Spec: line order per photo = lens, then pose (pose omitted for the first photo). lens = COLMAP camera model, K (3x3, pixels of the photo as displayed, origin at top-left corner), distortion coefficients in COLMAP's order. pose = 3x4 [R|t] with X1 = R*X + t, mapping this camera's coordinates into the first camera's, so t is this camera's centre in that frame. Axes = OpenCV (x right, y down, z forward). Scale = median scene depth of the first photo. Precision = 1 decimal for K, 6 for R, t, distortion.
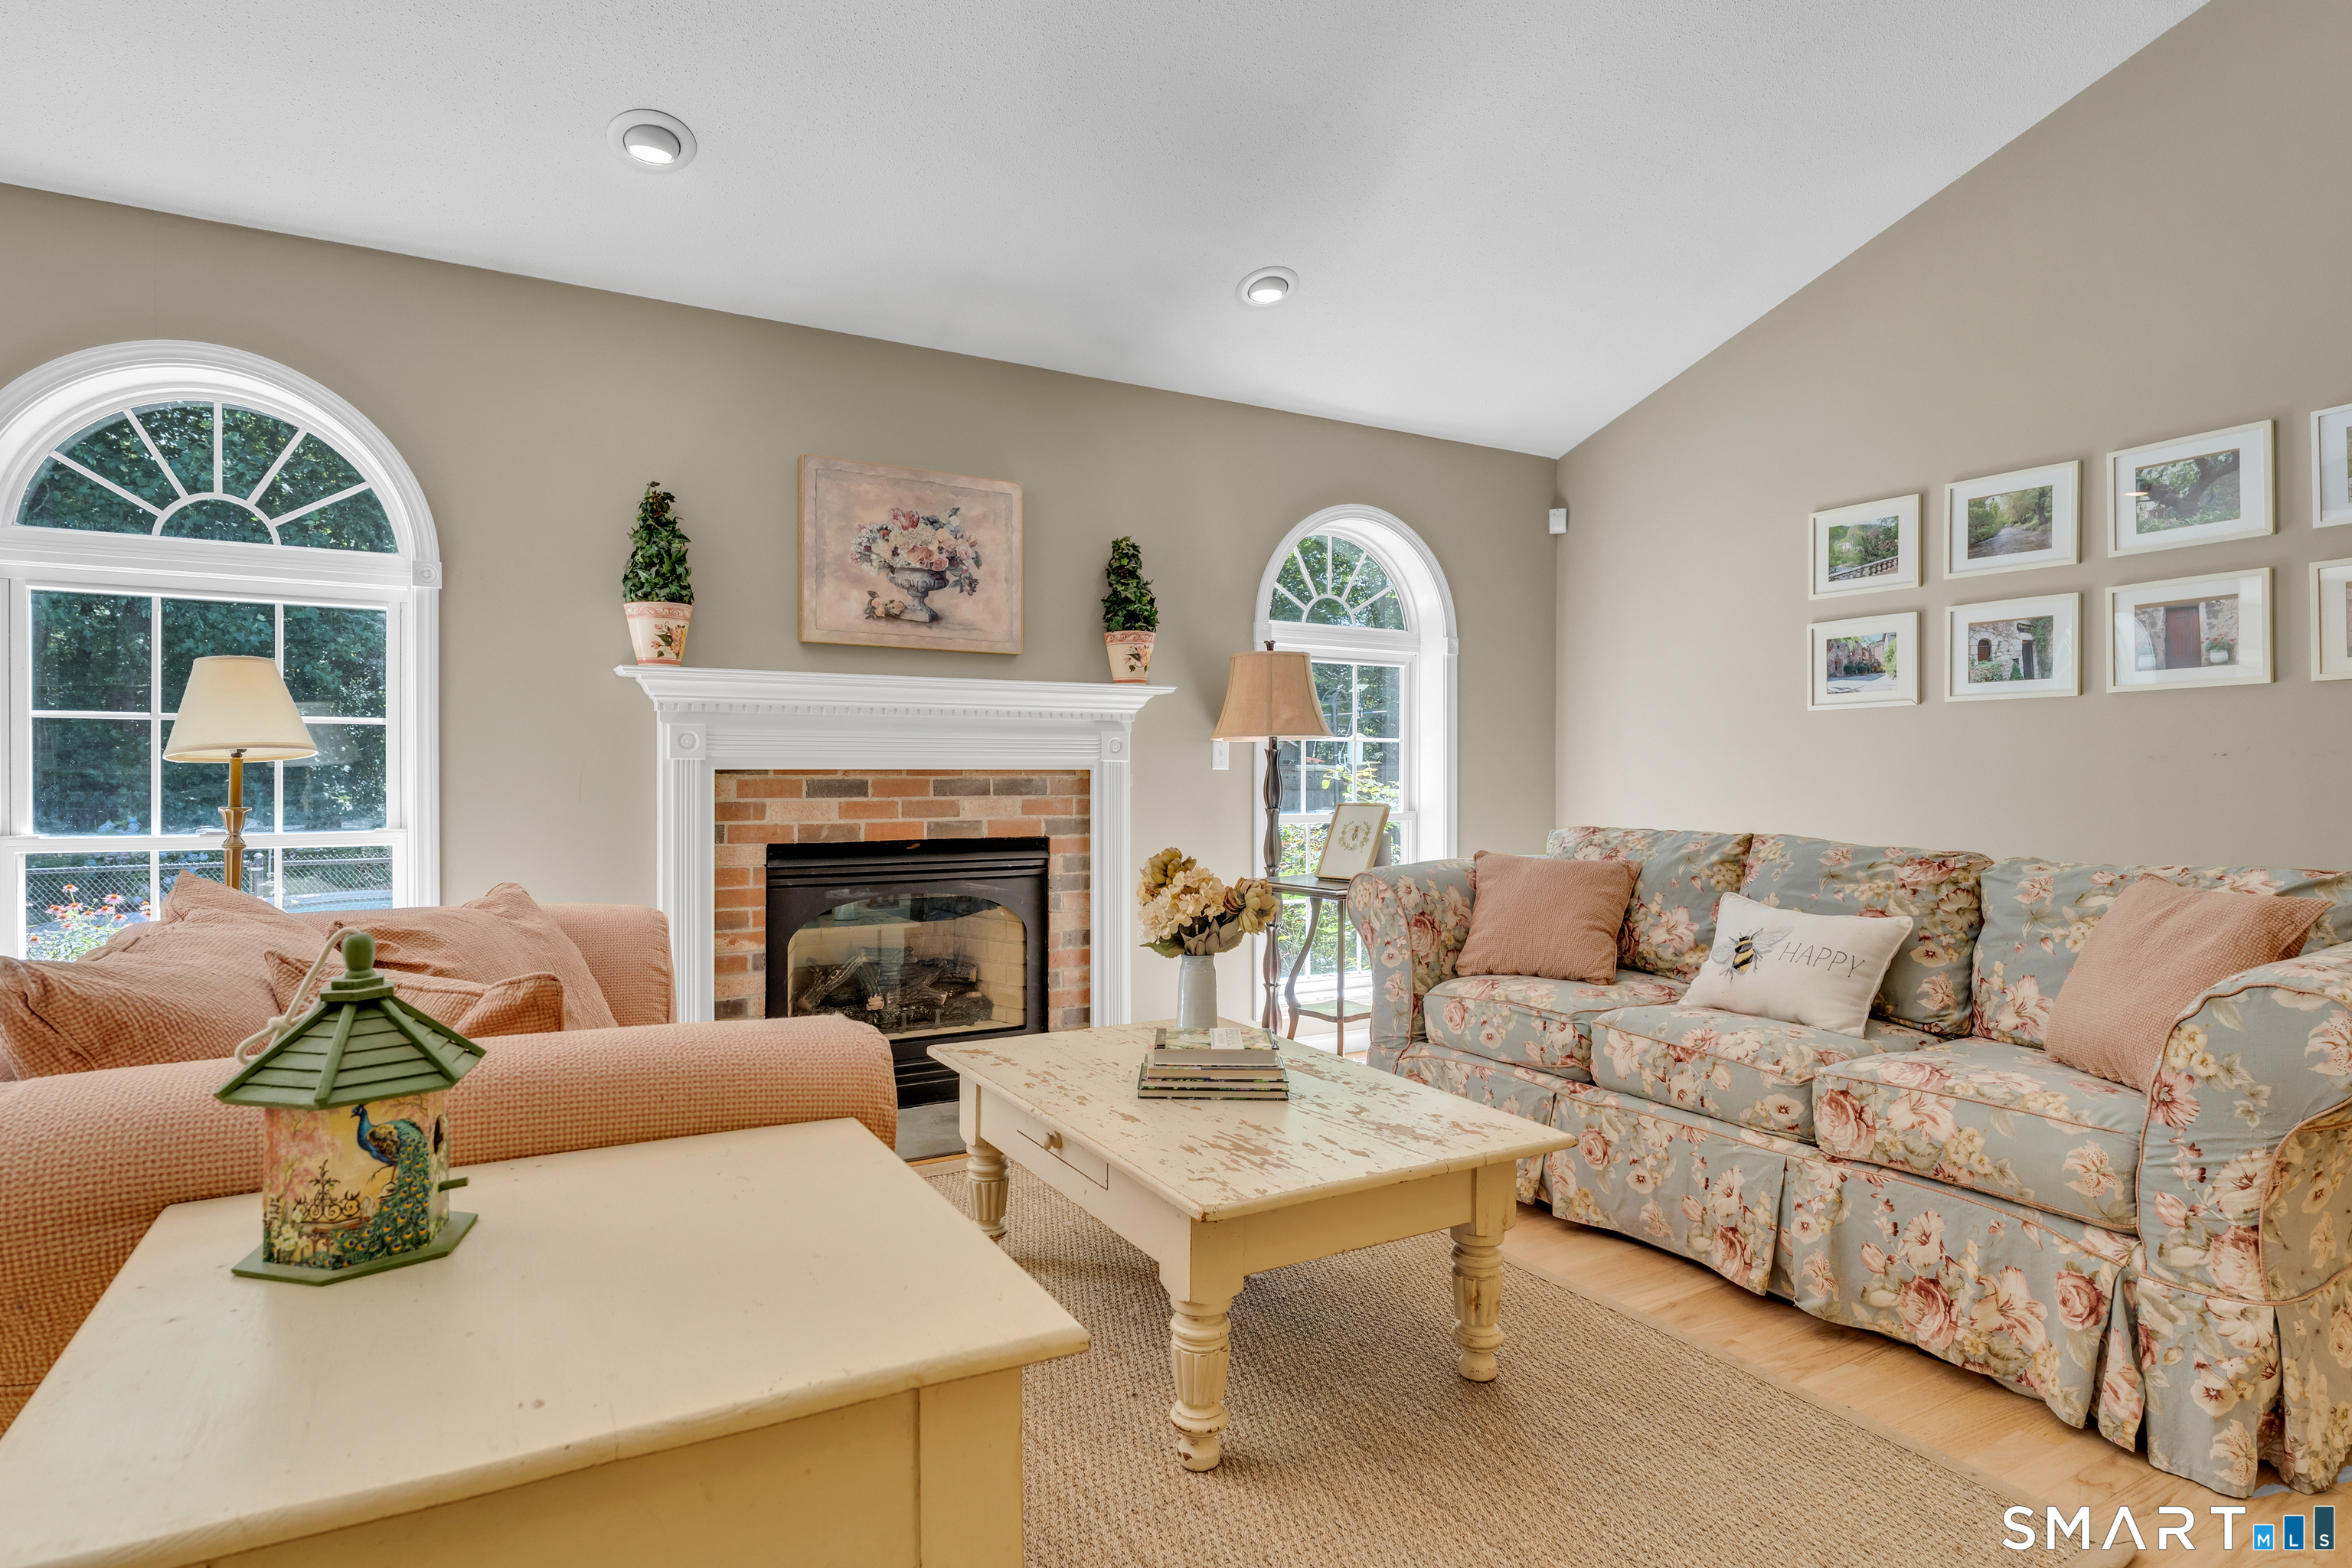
lens RADIAL K [[1251.4, 0, 1180.6], [0, 1251.4, 780.7], [0, 0, 1]] dist [-0.001947, -0.000422]
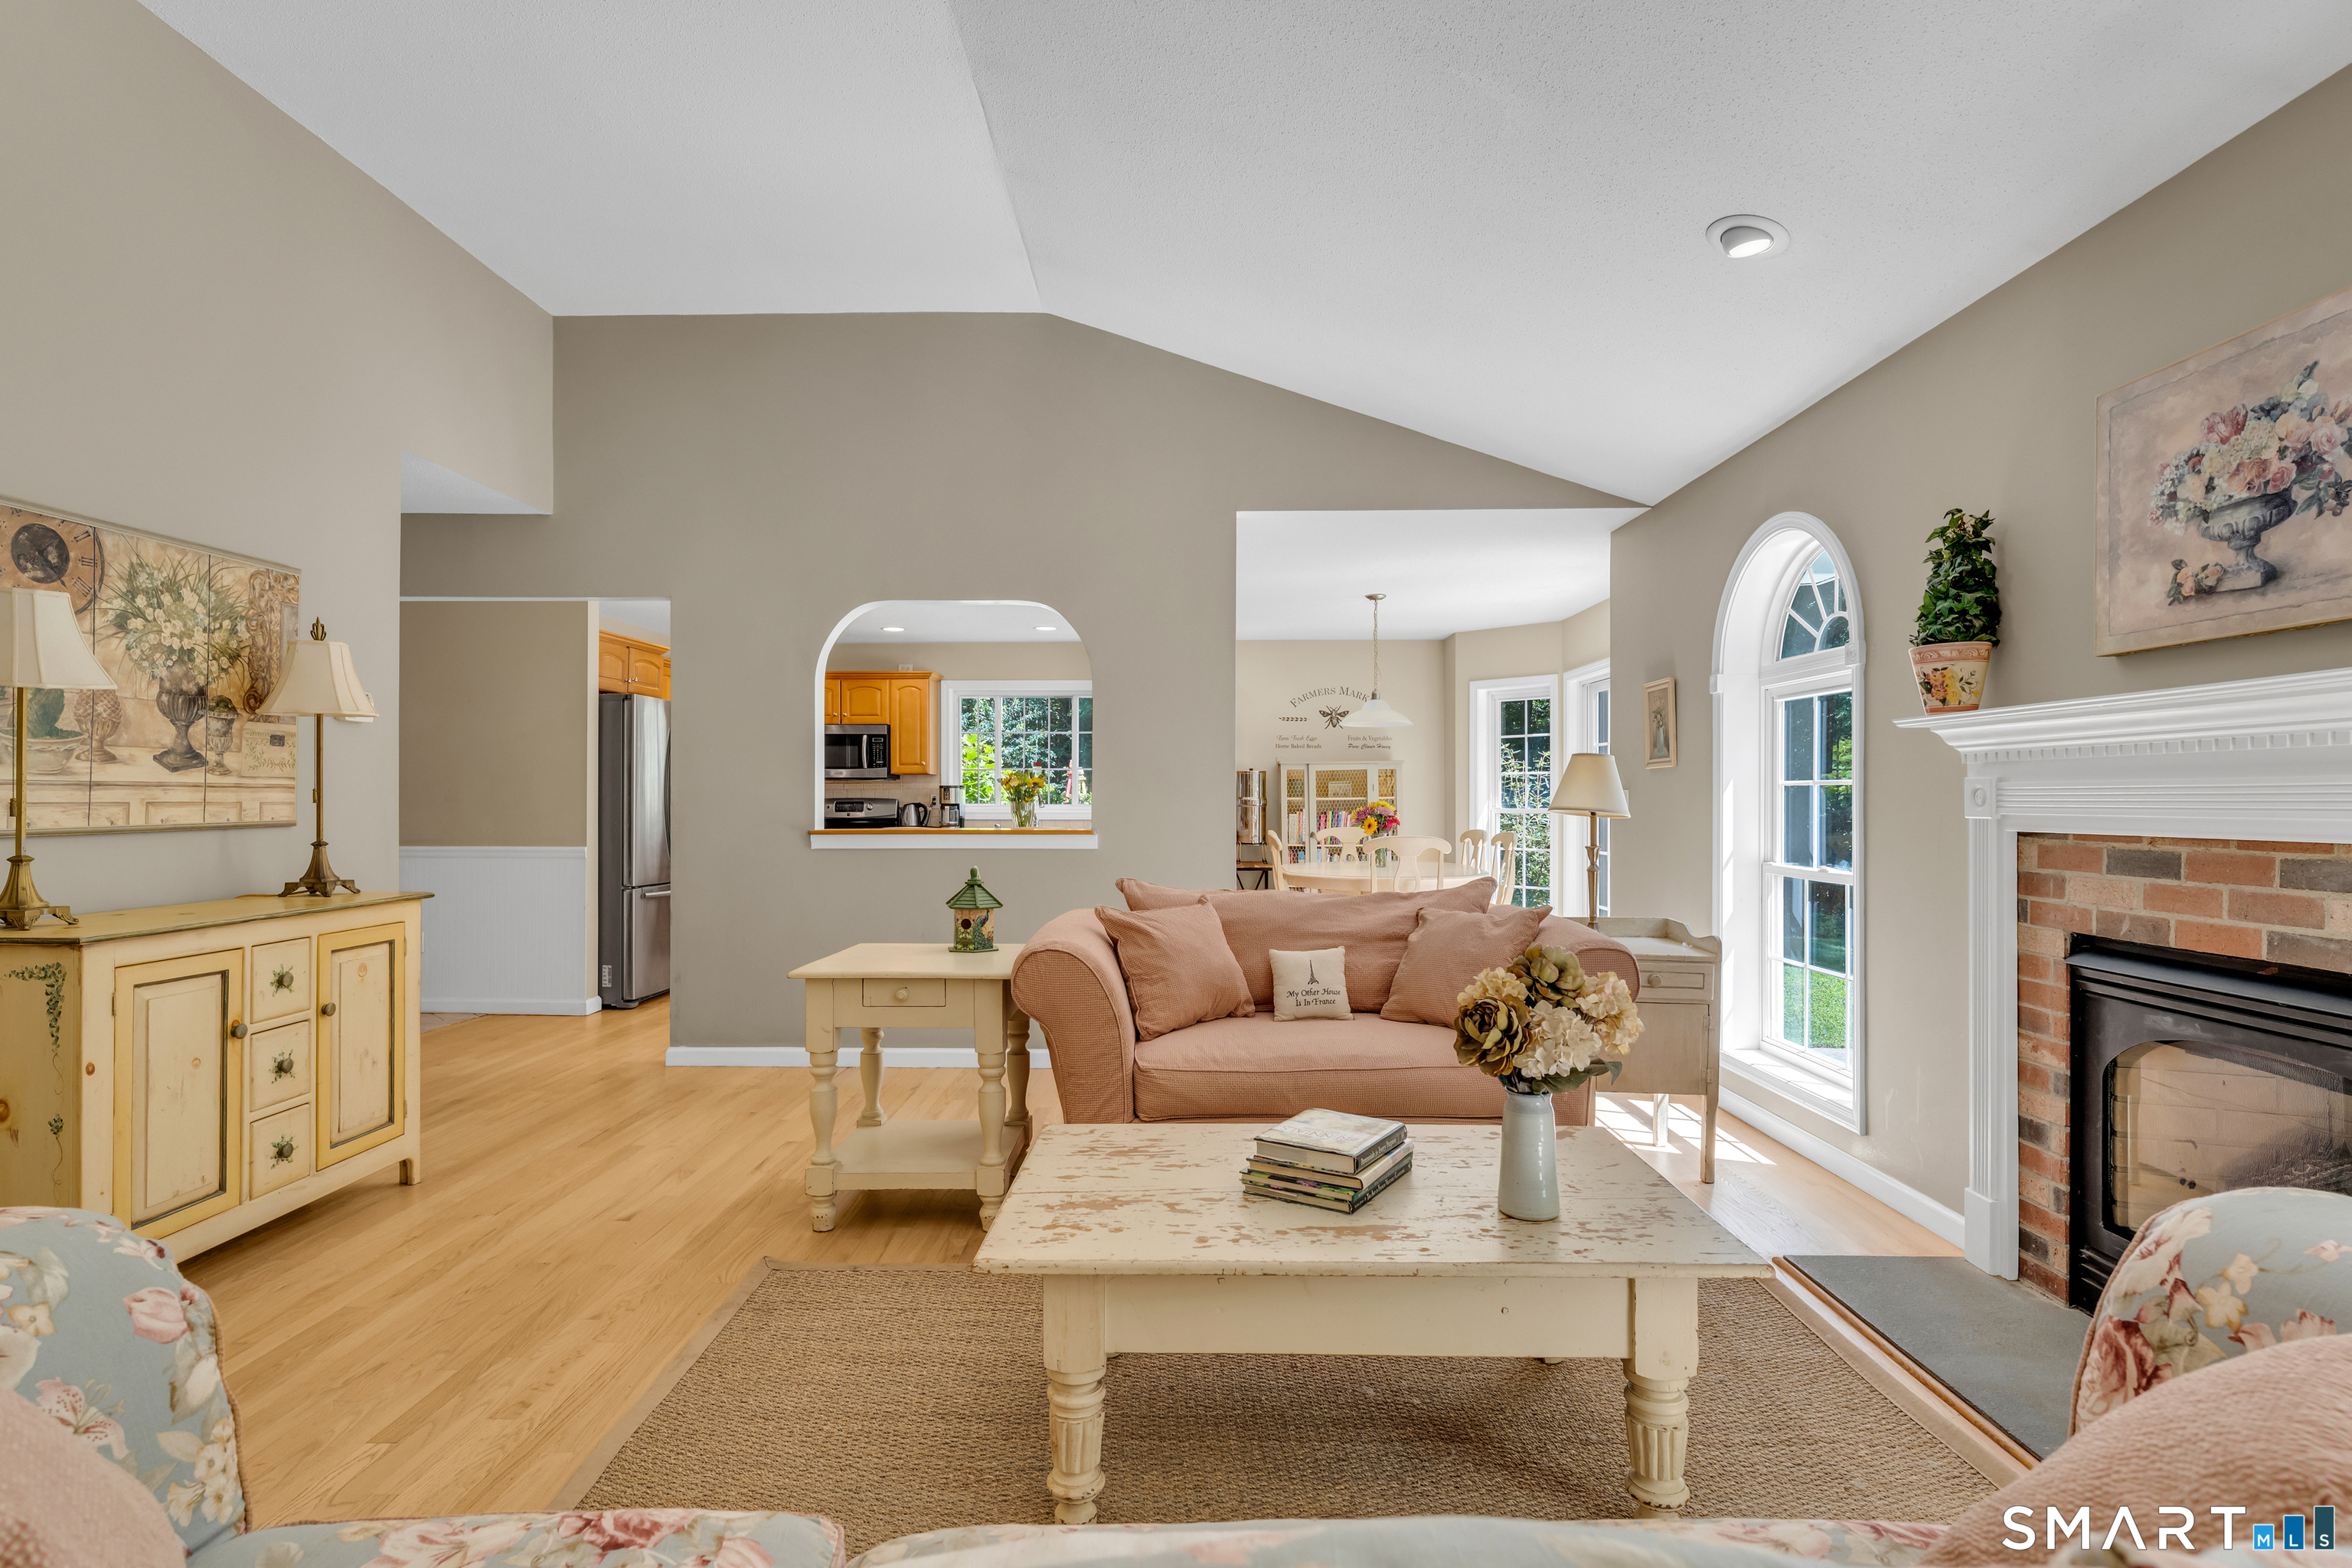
lens RADIAL K [[1158.8, 0, 1162.8], [0, 1158.8, 794.6], [0, 0, 1]] dist [0.000500, -0.000373]
pose [[-0.525038, -0.003760, -0.851071, 0.541596], [-0.006938, 0.999976, -0.000138, -0.027631], [0.851051, 0.005832, -0.525051, 0.882945]]
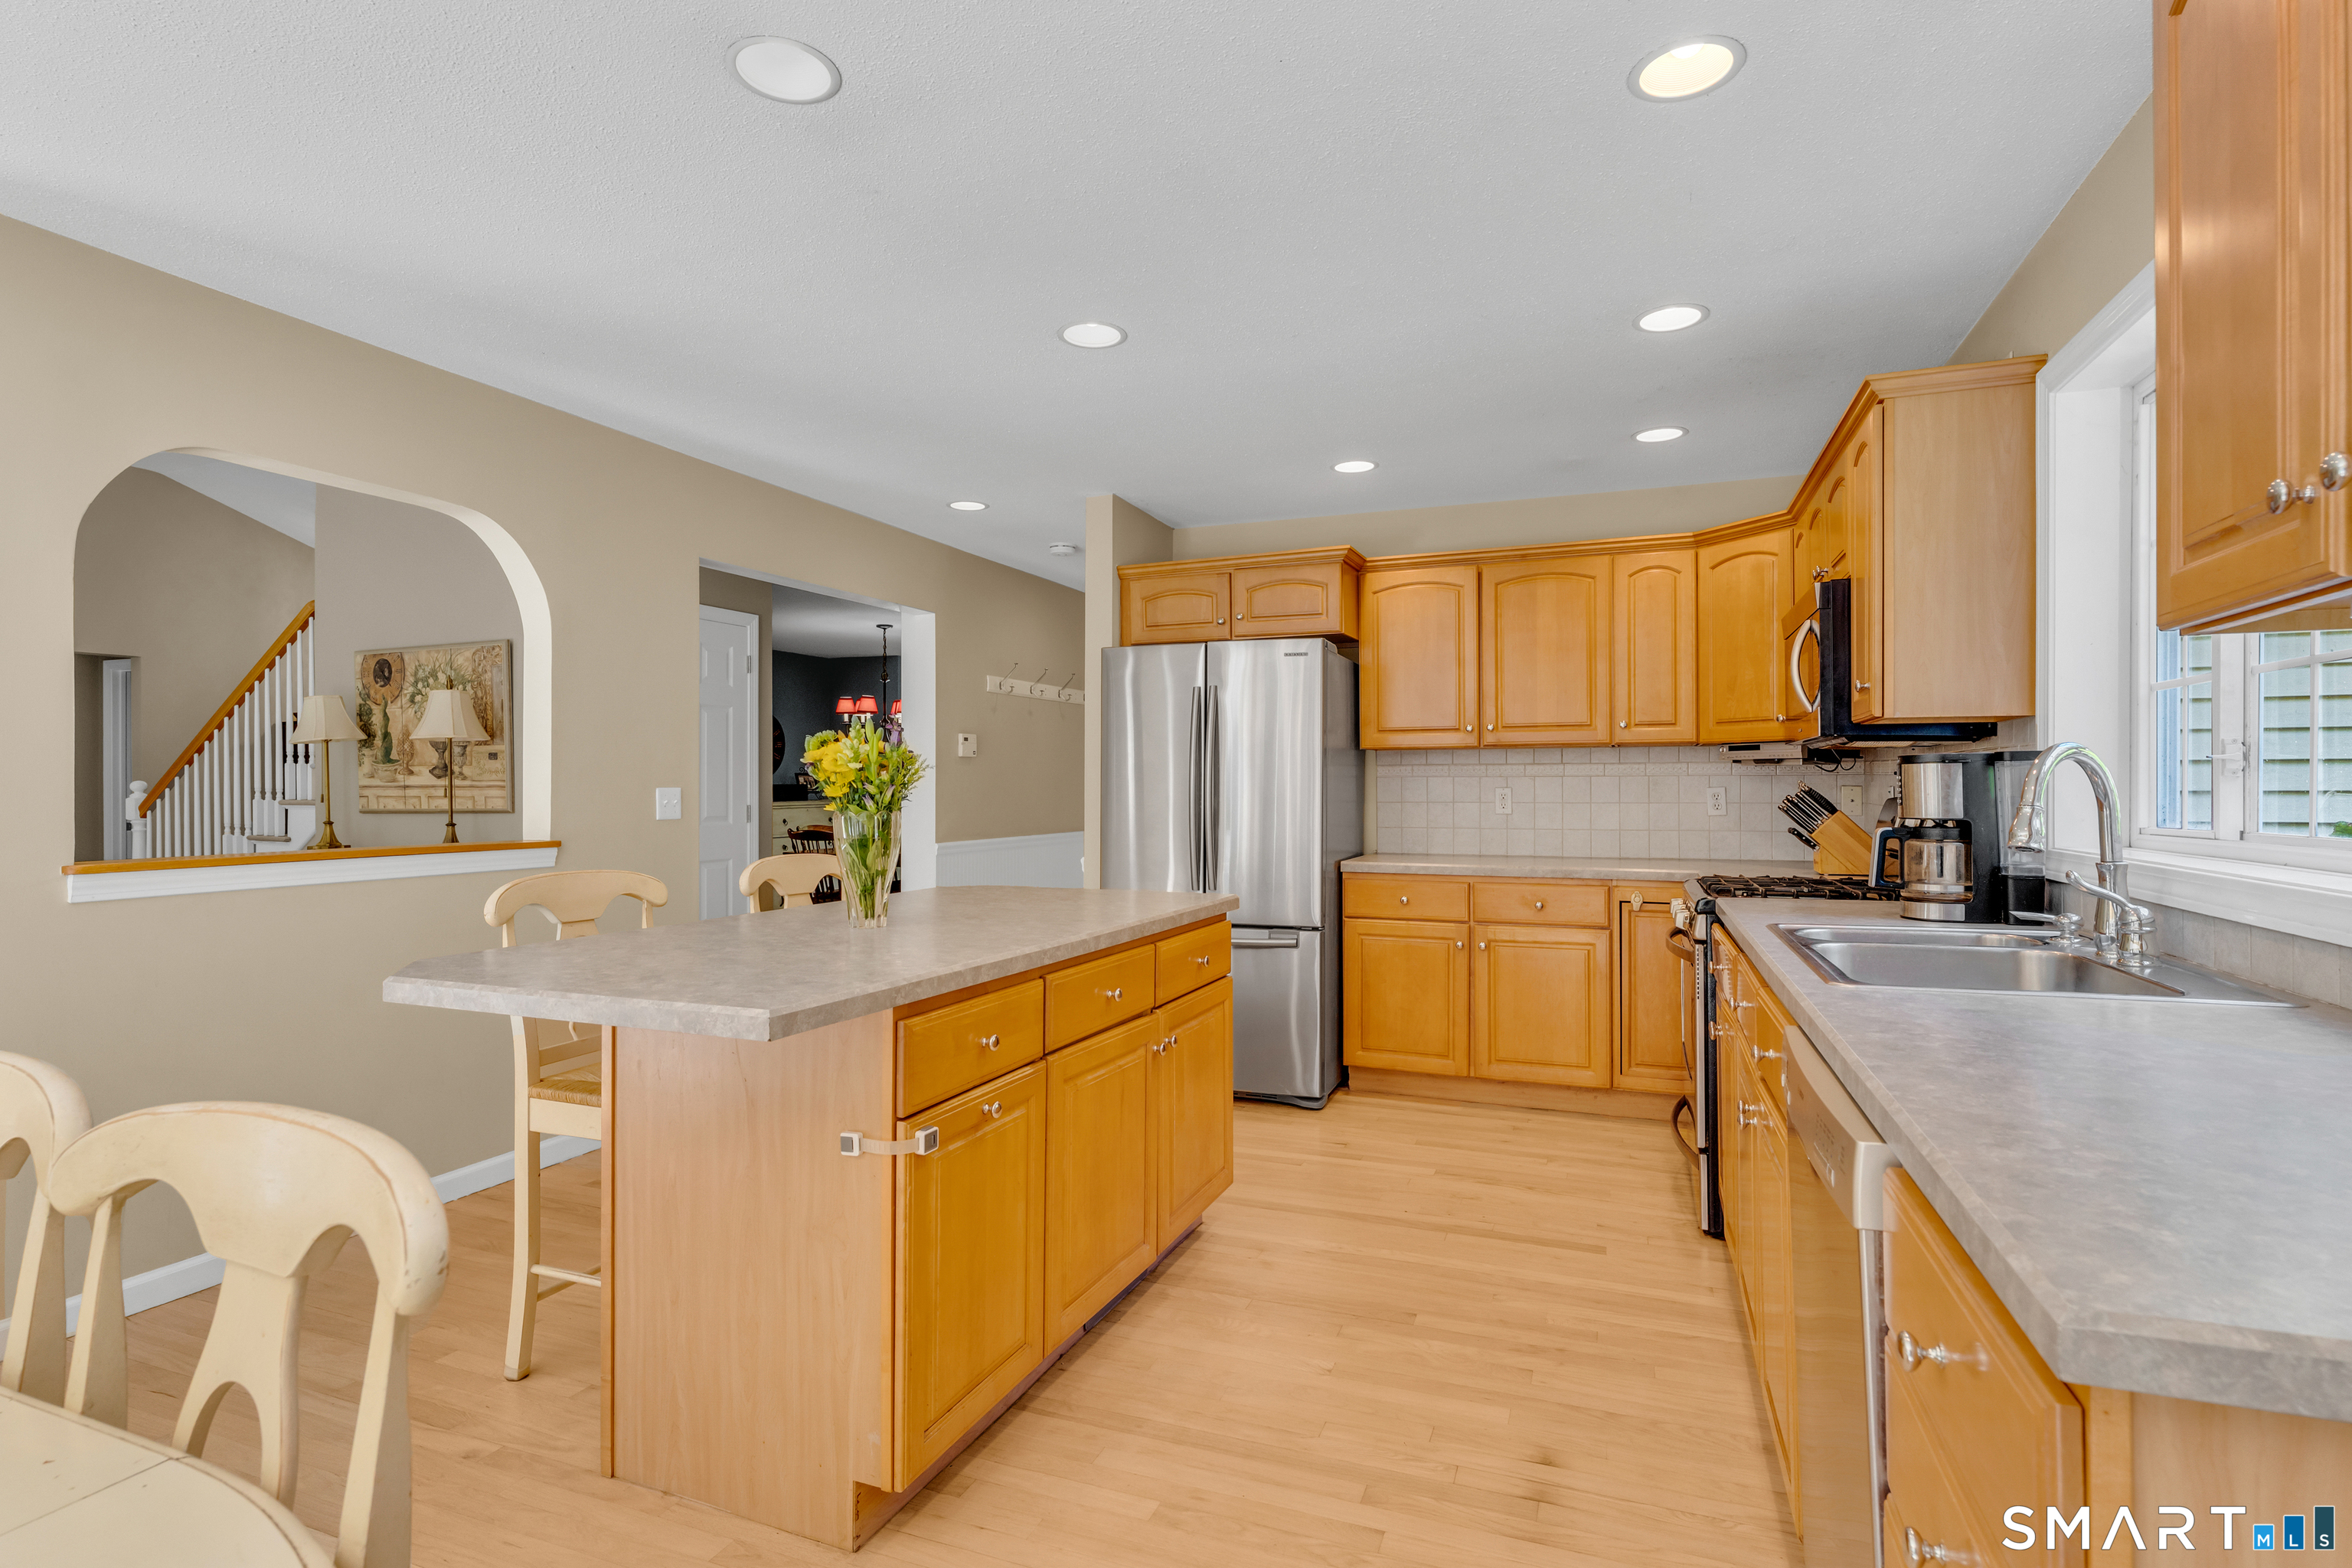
lens RADIAL K [[1158.8, 0, 1179.1], [0, 1158.8, 789.5], [0, 0, 1]] dist [0.000500, -0.000373]
pose [[-0.629938, -0.001662, 0.776644, -1.525069], [0.006582, 0.999950, 0.007479, -0.030564], [-0.776618, 0.009823, -0.629895, 0.027564]]
